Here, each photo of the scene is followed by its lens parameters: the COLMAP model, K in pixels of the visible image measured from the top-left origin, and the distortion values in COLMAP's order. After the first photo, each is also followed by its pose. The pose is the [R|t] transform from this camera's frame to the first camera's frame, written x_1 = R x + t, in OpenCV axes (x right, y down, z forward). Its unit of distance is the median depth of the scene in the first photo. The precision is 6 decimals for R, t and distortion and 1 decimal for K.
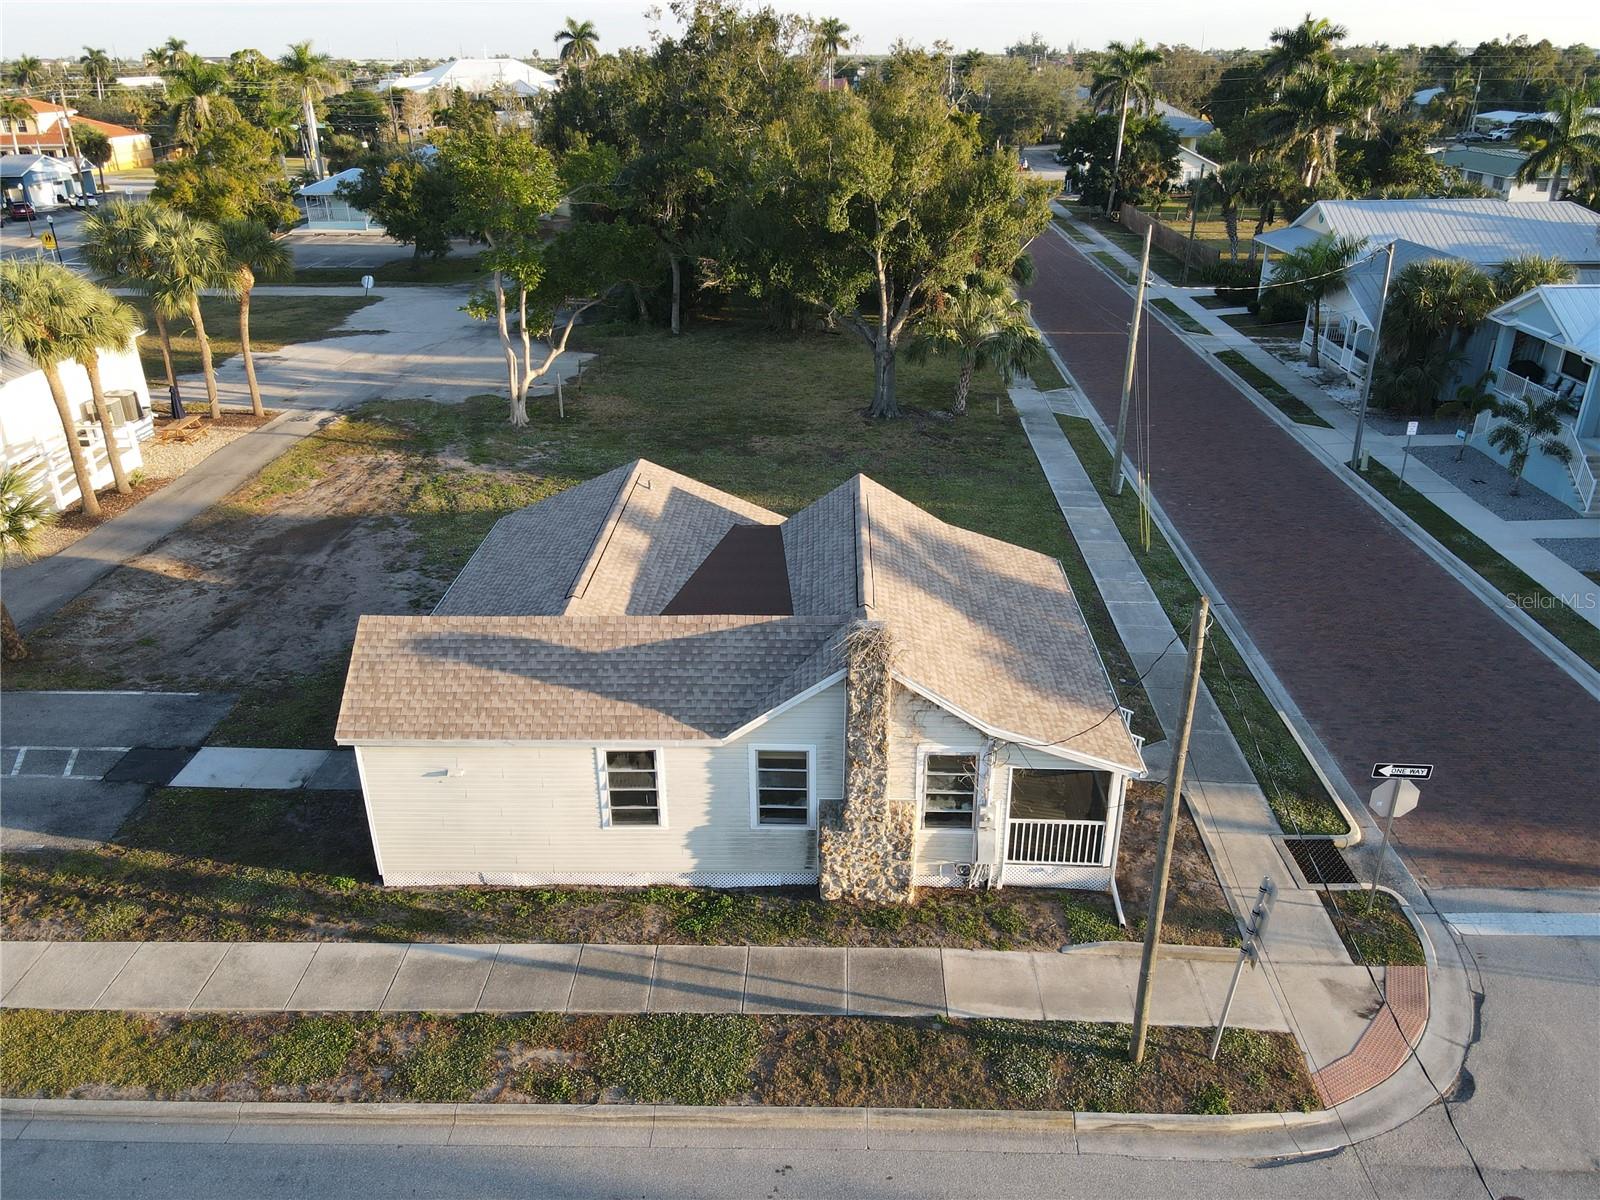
lens RADIAL K [[1176.8, 0, 796.3], [0, 1176.8, 597.9], [0, 0, 1]] dist [-0.007454, 0.041000]
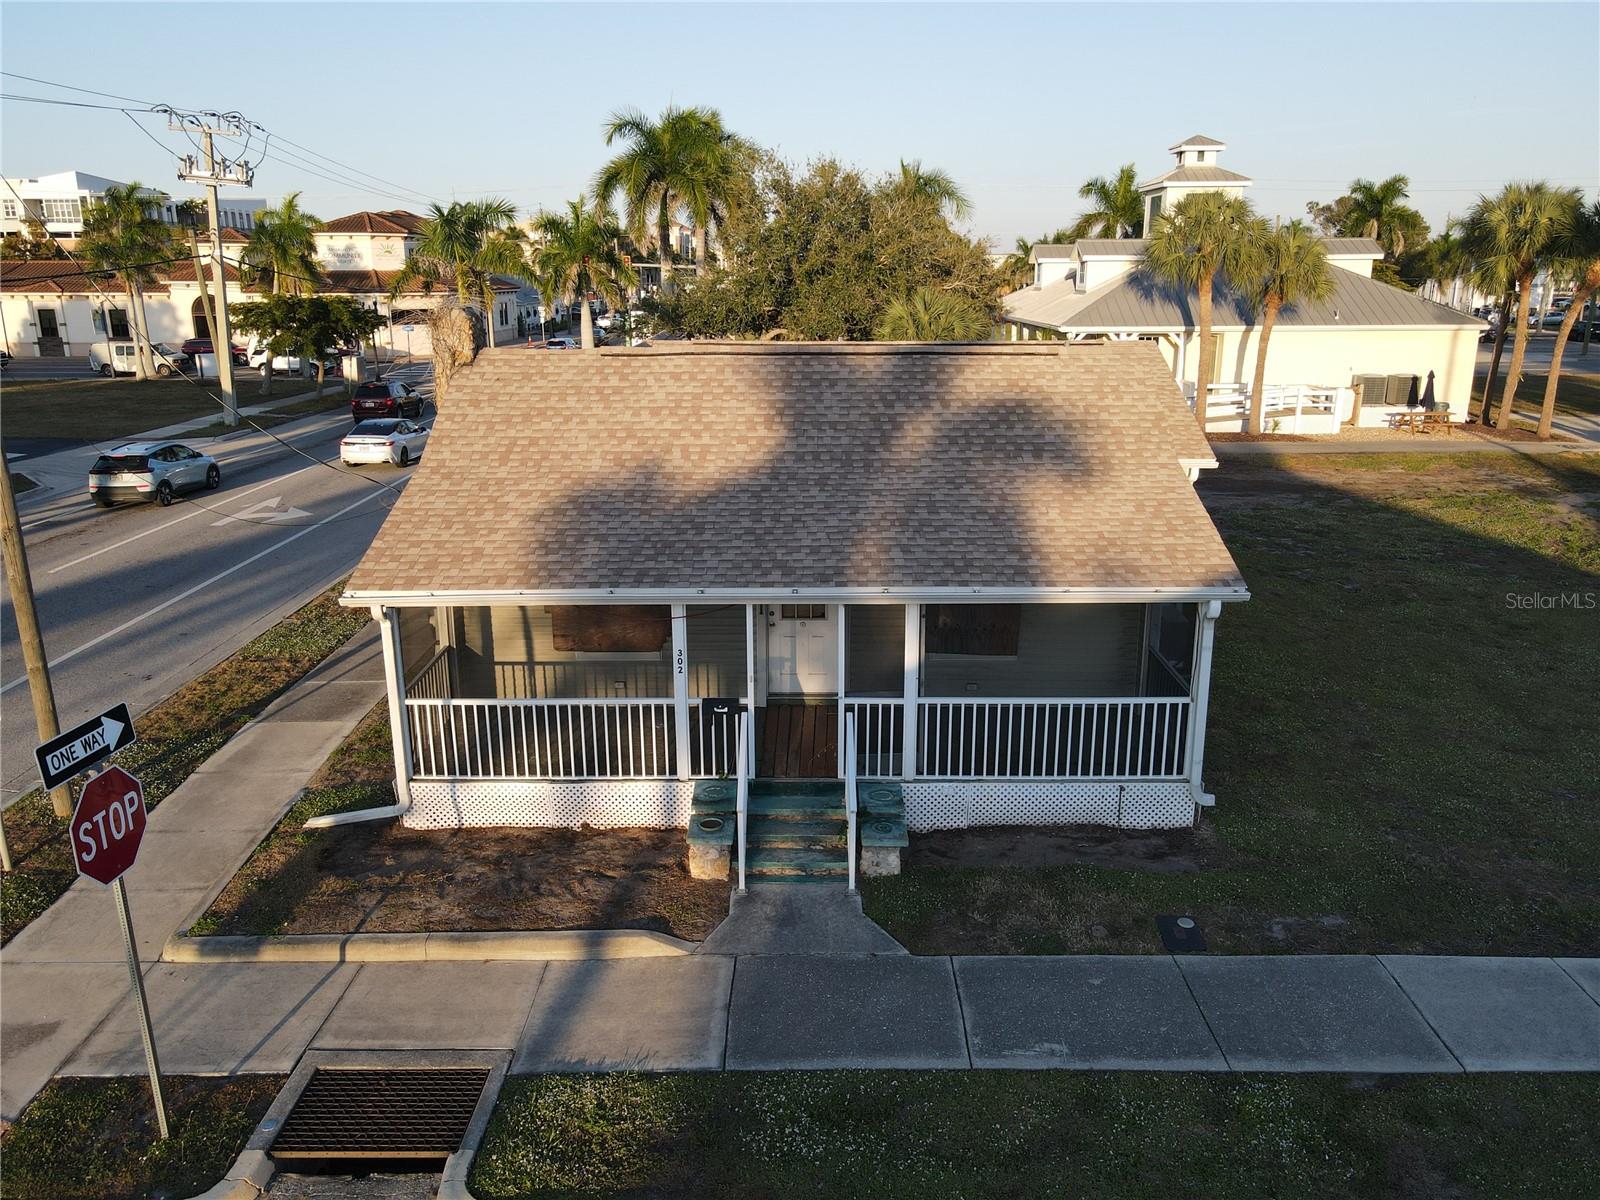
lens RADIAL K [[1176.8, 0, 796.3], [0, 1176.8, 597.9], [0, 0, 1]] dist [-0.007454, 0.041000]
pose [[0.029744, 0.275643, -0.960800, 0.532346], [-0.414321, 0.878160, 0.239108, -0.054694], [0.909645, 0.390967, 0.140325, 0.681552]]
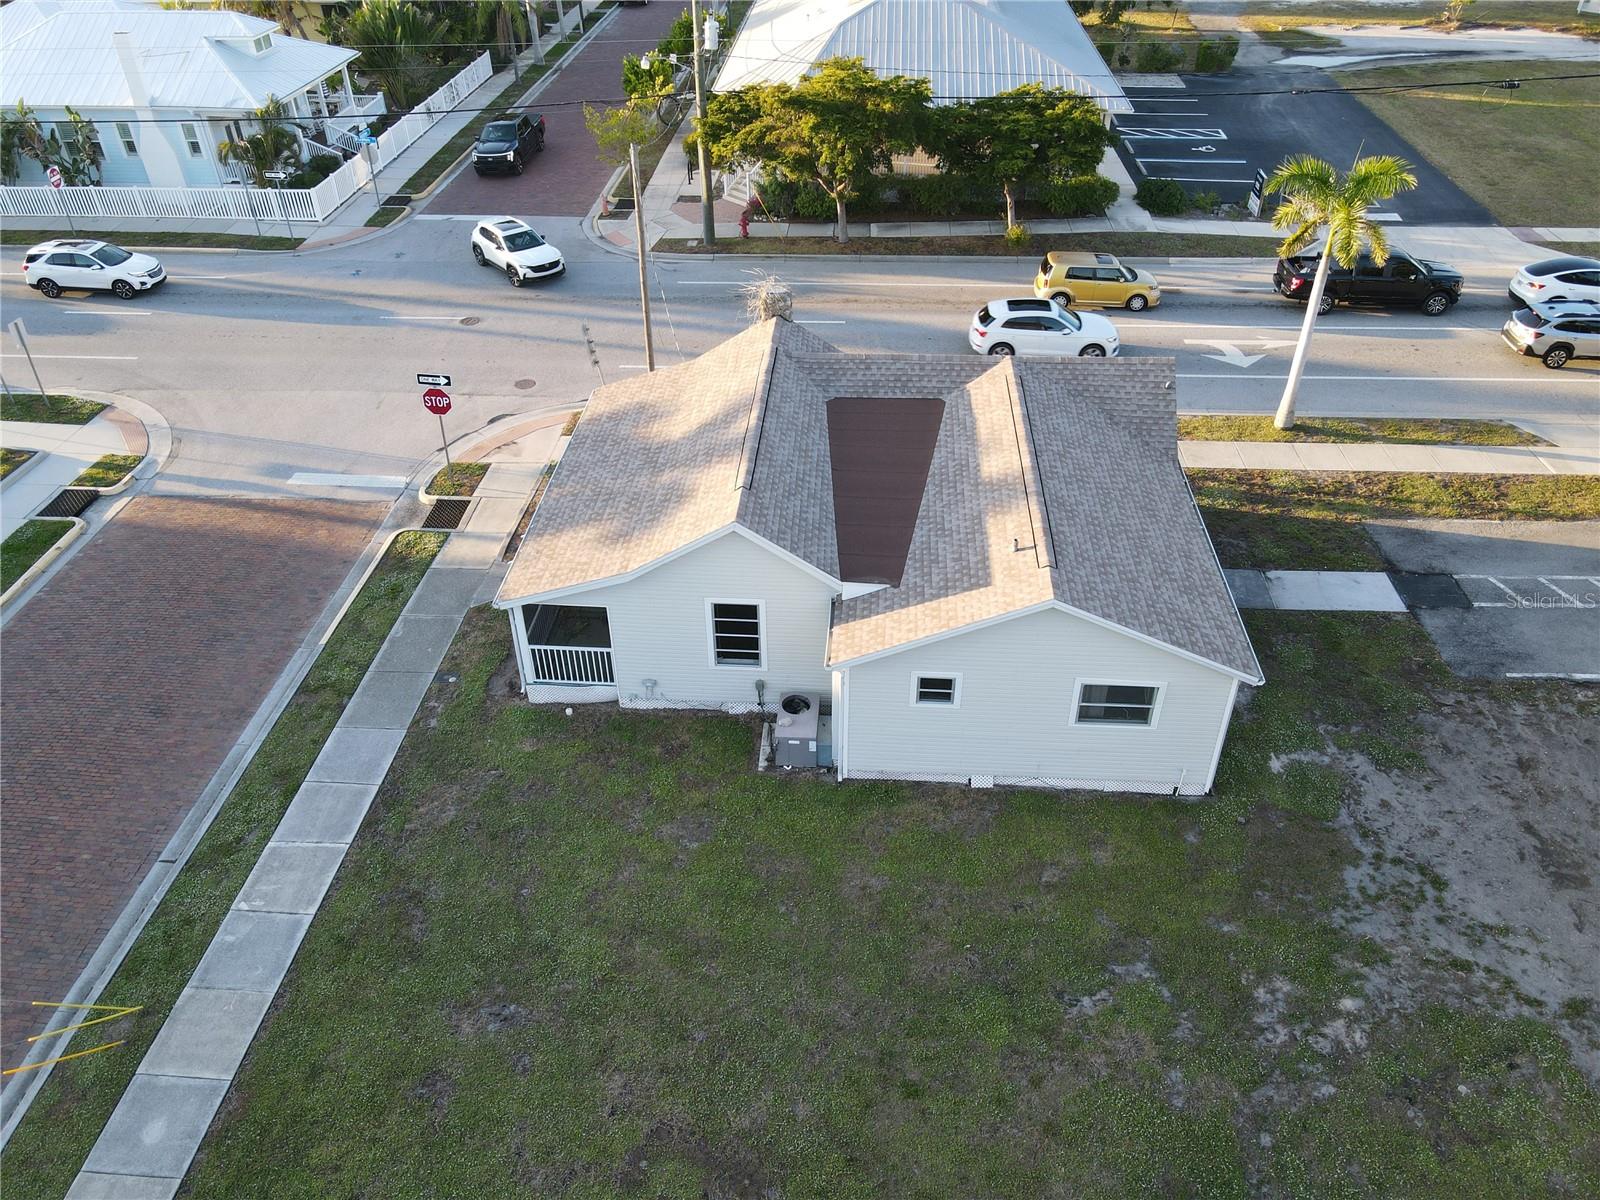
lens RADIAL K [[1167.5, 0, 797.0], [0, 1167.5, 605.9], [0, 0, 1]] dist [0.010835, 0.005142]
pose [[-0.999137, -0.002601, 0.041456, -0.014707], [0.035298, 0.472917, 0.880400, -0.621294], [-0.021896, 0.881103, -0.472417, 1.176048]]
